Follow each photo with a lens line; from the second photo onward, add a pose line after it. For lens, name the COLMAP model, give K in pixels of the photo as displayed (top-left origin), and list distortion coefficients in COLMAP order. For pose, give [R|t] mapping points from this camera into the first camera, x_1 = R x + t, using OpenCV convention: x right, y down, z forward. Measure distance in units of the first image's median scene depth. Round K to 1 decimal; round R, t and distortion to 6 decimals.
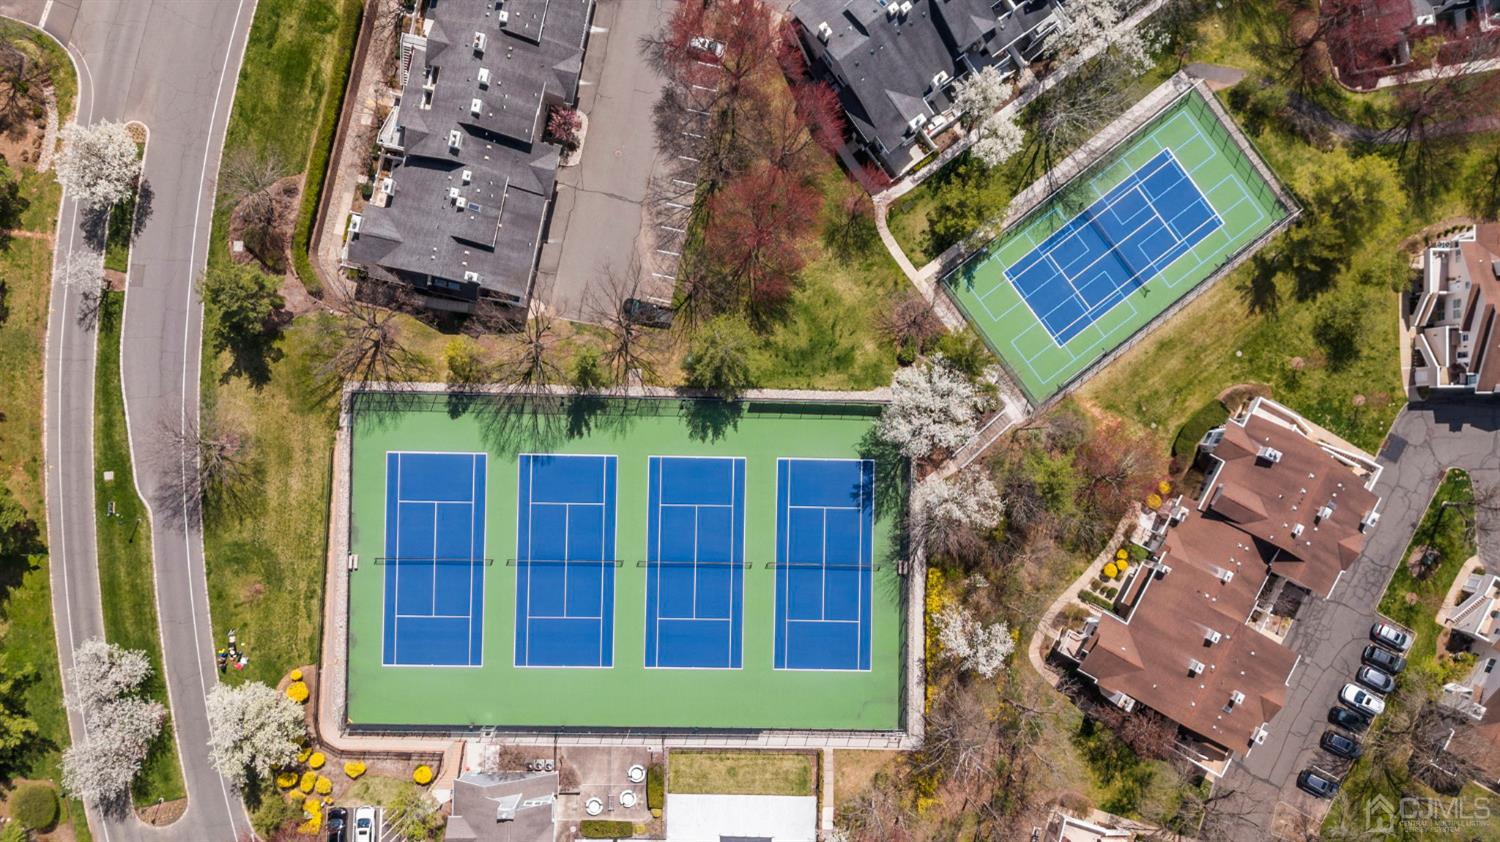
lens RADIAL K [[1093.3, 0, 751.3], [0, 1093.3, 424.1], [0, 0, 1]] dist [0.057358, -0.012269]
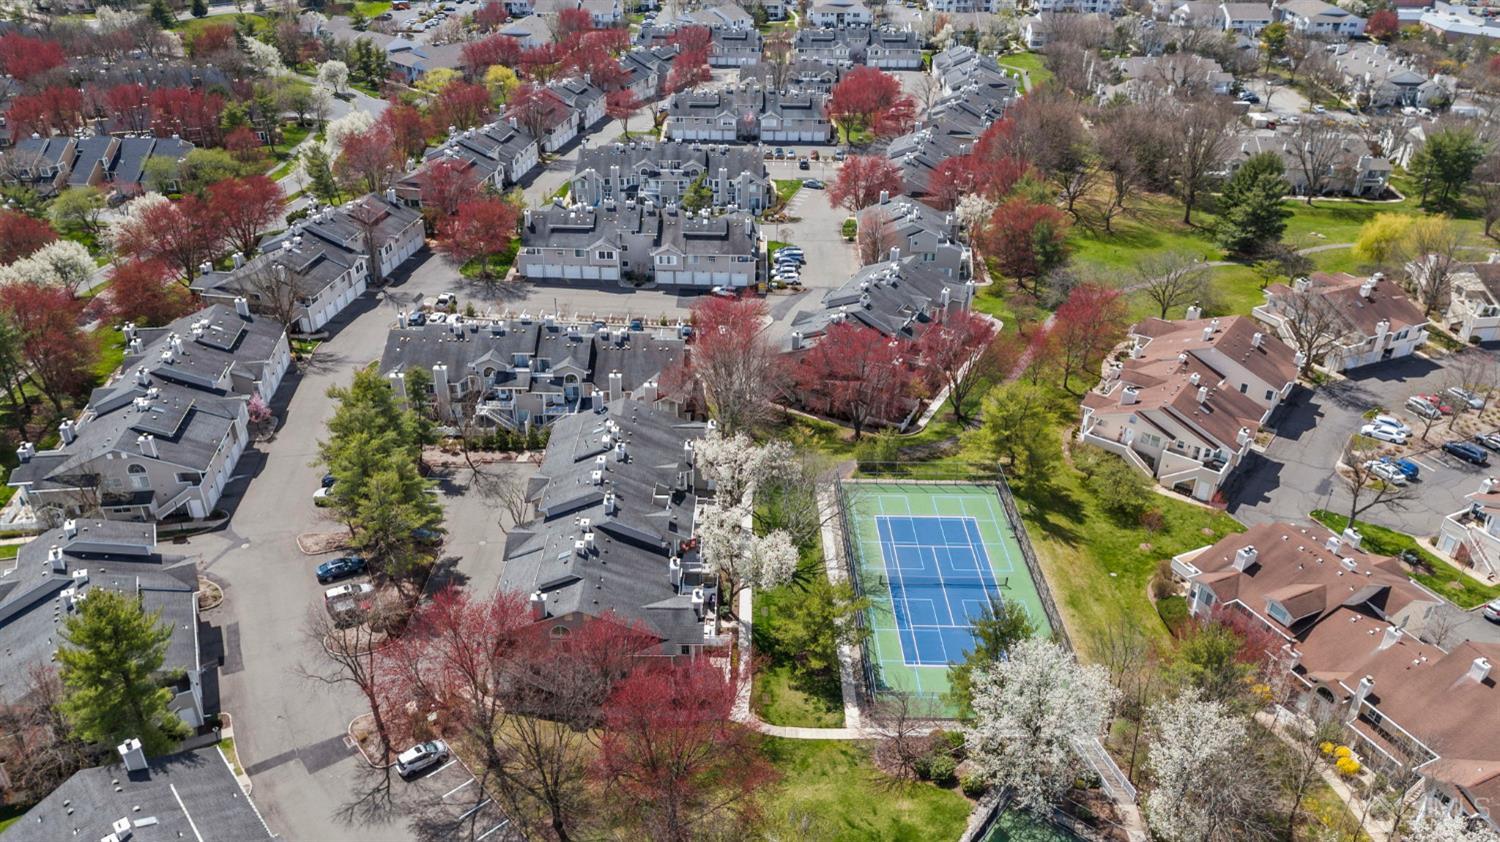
lens RADIAL K [[1093.3, 0, 745.8], [0, 1093.3, 420.5], [0, 0, 1]] dist [0.057358, -0.012269]
pose [[0.600526, -0.450618, 0.660539, -0.285189], [0.799594, 0.334052, -0.499058, 0.107808], [0.004231, 0.827860, 0.560919, 0.406580]]
